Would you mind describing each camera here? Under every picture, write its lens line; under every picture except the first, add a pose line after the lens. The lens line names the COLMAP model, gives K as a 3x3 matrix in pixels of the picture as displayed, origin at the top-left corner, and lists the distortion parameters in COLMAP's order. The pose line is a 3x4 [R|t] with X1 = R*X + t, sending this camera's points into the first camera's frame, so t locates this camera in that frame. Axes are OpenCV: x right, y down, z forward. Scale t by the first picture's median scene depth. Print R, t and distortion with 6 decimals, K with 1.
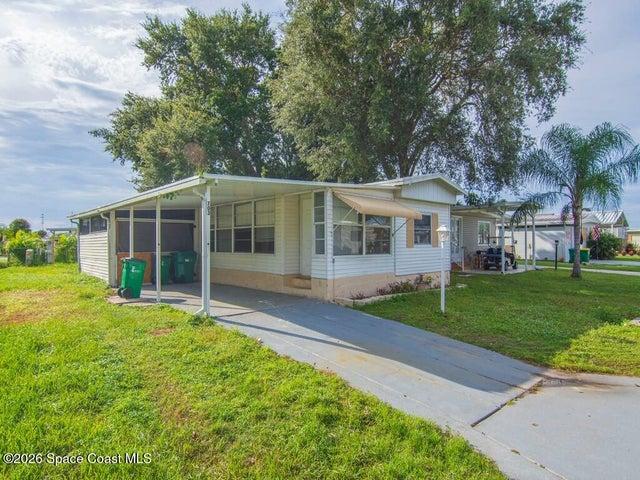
lens RADIAL K [[329.8, 0, 320.0], [0, 329.8, 240.0], [0, 0, 1]] dist [-0.000785, -0.000485]
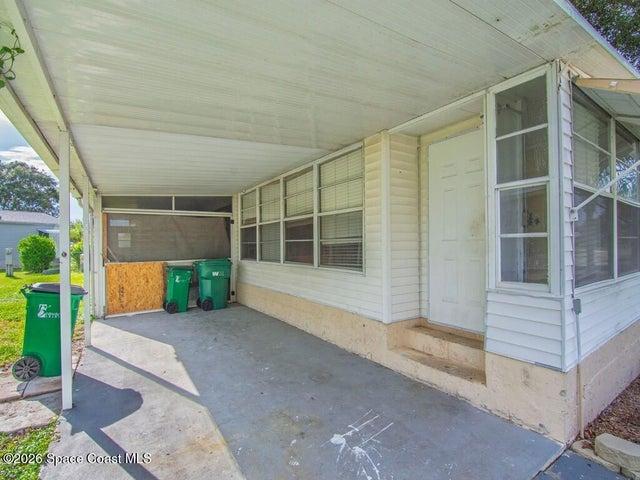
lens RADIAL K [[329.8, 0, 320.0], [0, 329.8, 240.0], [0, 0, 1]] dist [-0.000785, -0.000485]
pose [[0.981324, -0.008117, -0.192189, -0.100436], [0.007291, 0.999961, -0.005008, 0.001806], [0.192223, 0.003513, 0.981345, 0.505526]]
